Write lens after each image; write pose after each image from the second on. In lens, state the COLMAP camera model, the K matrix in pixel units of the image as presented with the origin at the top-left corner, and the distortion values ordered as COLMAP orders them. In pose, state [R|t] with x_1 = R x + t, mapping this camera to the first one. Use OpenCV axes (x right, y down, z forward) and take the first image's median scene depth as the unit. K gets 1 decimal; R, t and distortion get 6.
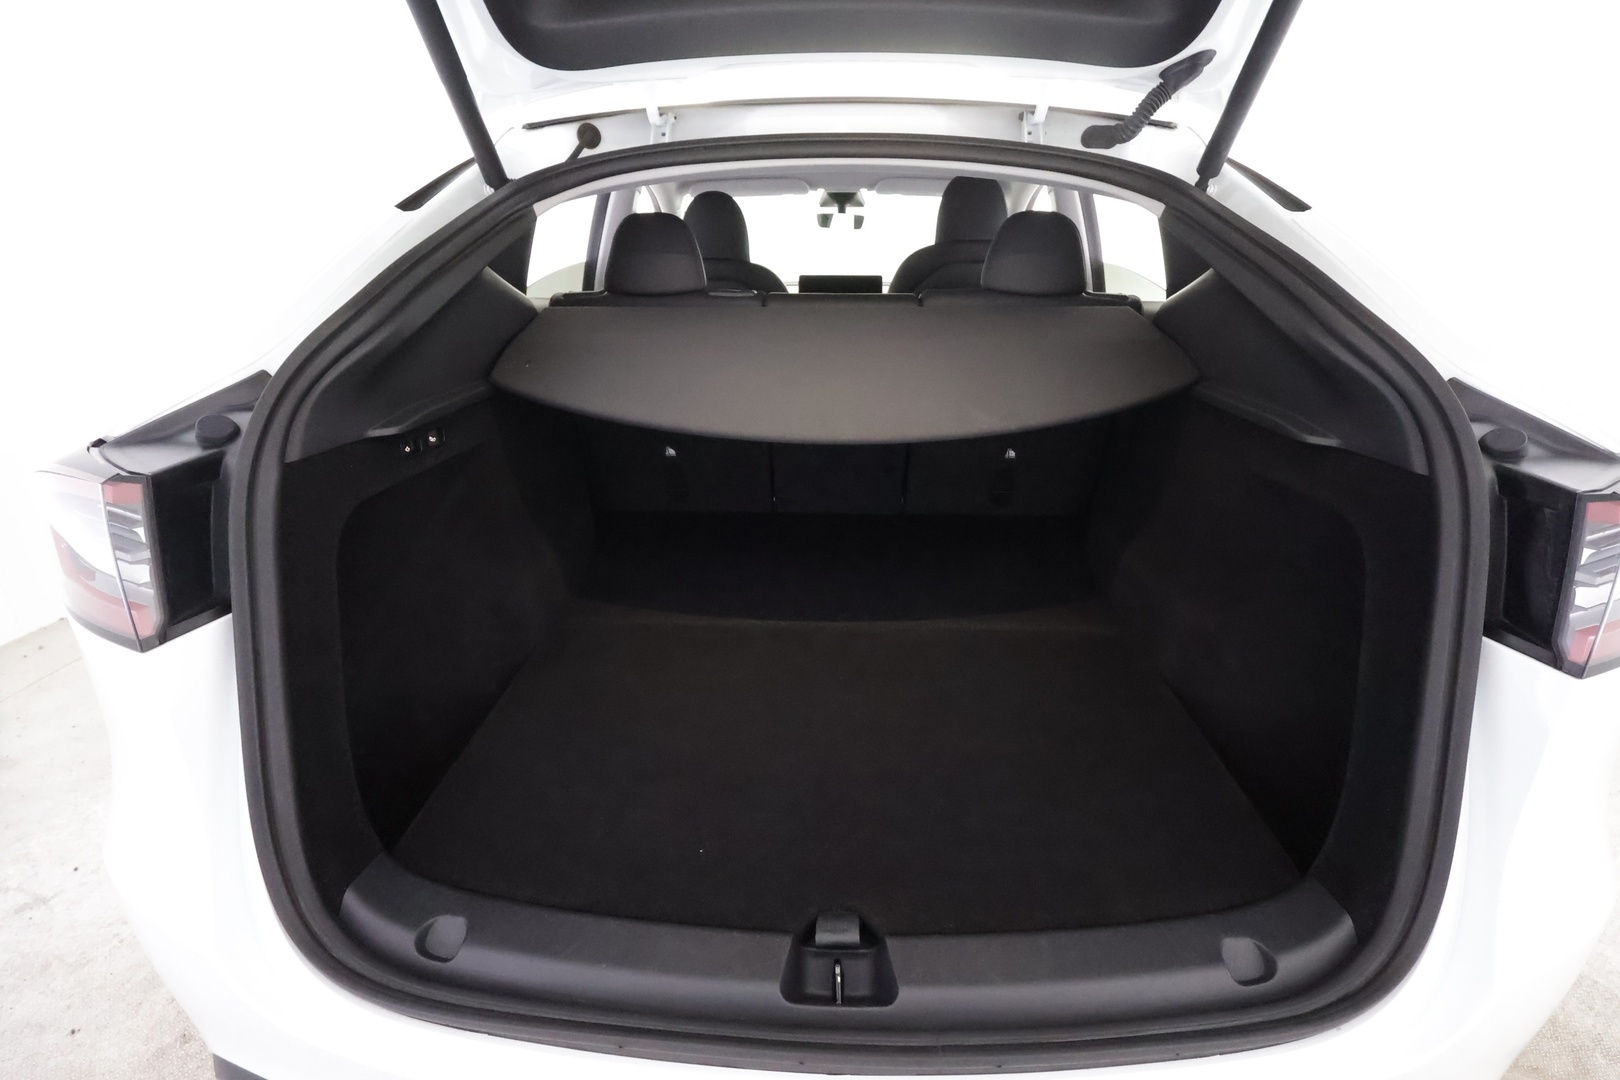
lens RADIAL K [[758.7, 0, 813.8], [0, 758.7, 538.9], [0, 0, 1]] dist [-0.007909, 0.004065]
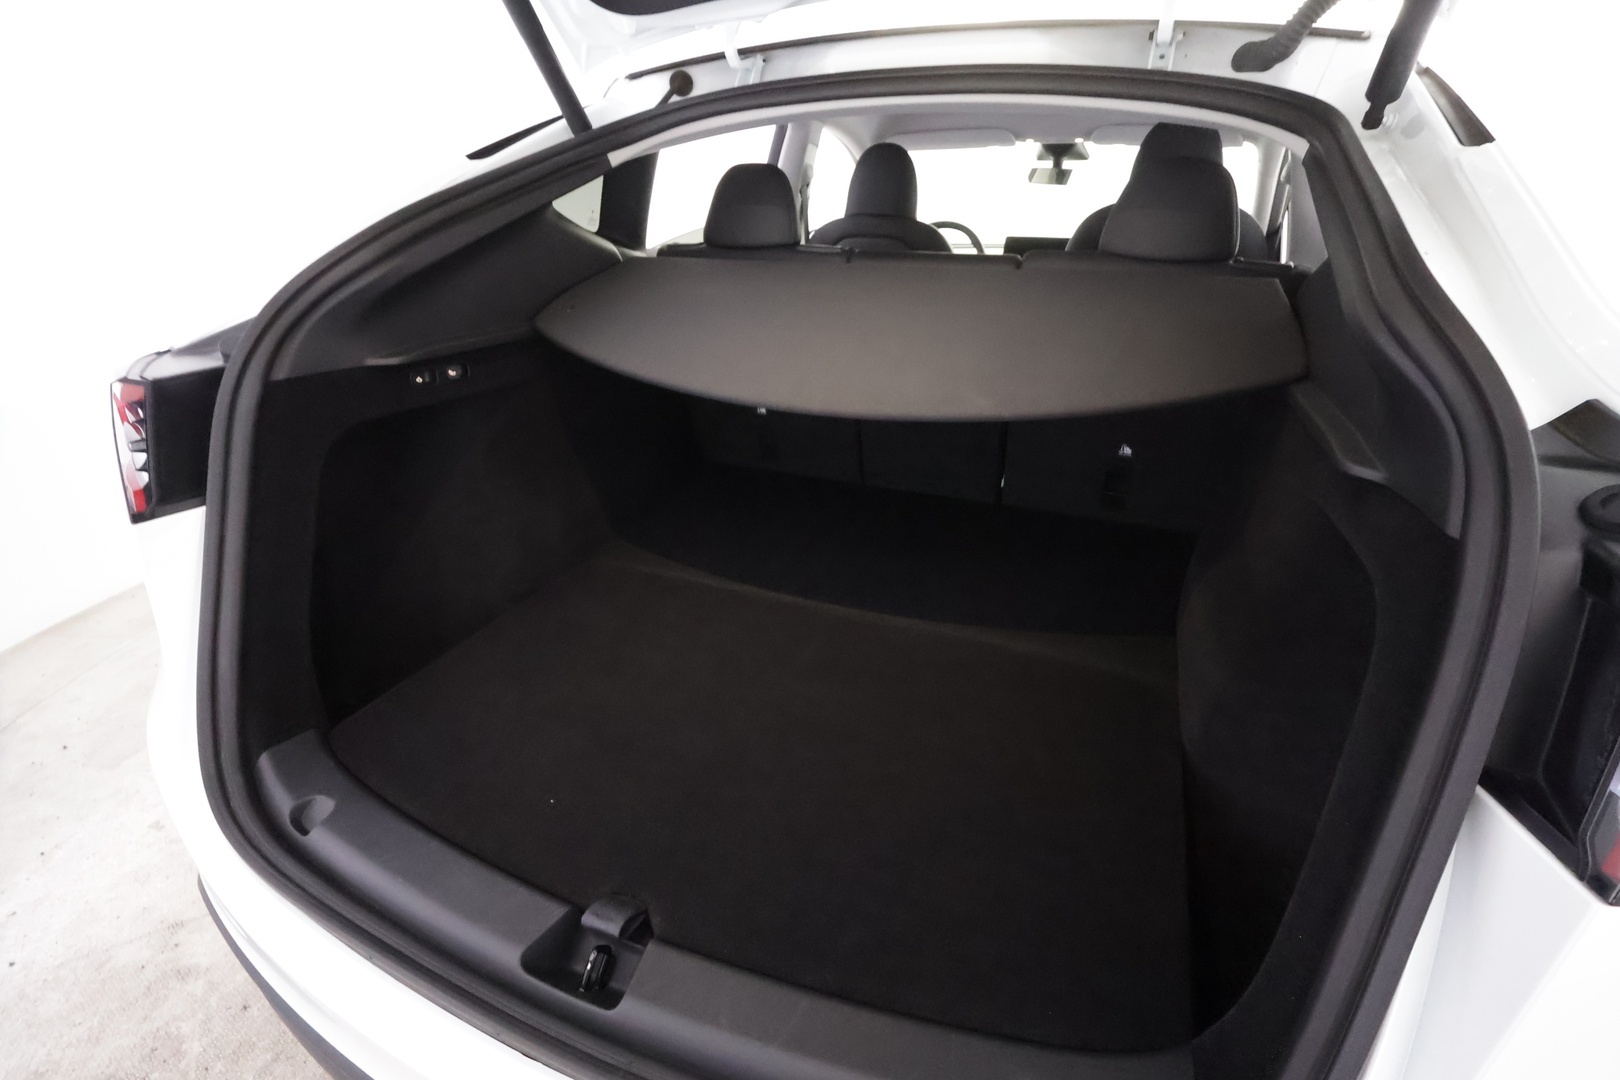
lens RADIAL K [[758.7, 0, 808.6], [0, 758.7, 540.2], [0, 0, 1]] dist [-0.007909, 0.004065]
pose [[0.936129, 0.149921, -0.318097, 0.278602], [-0.135388, 0.988494, 0.067449, -0.028905], [0.324549, -0.020075, 0.945656, 0.104862]]
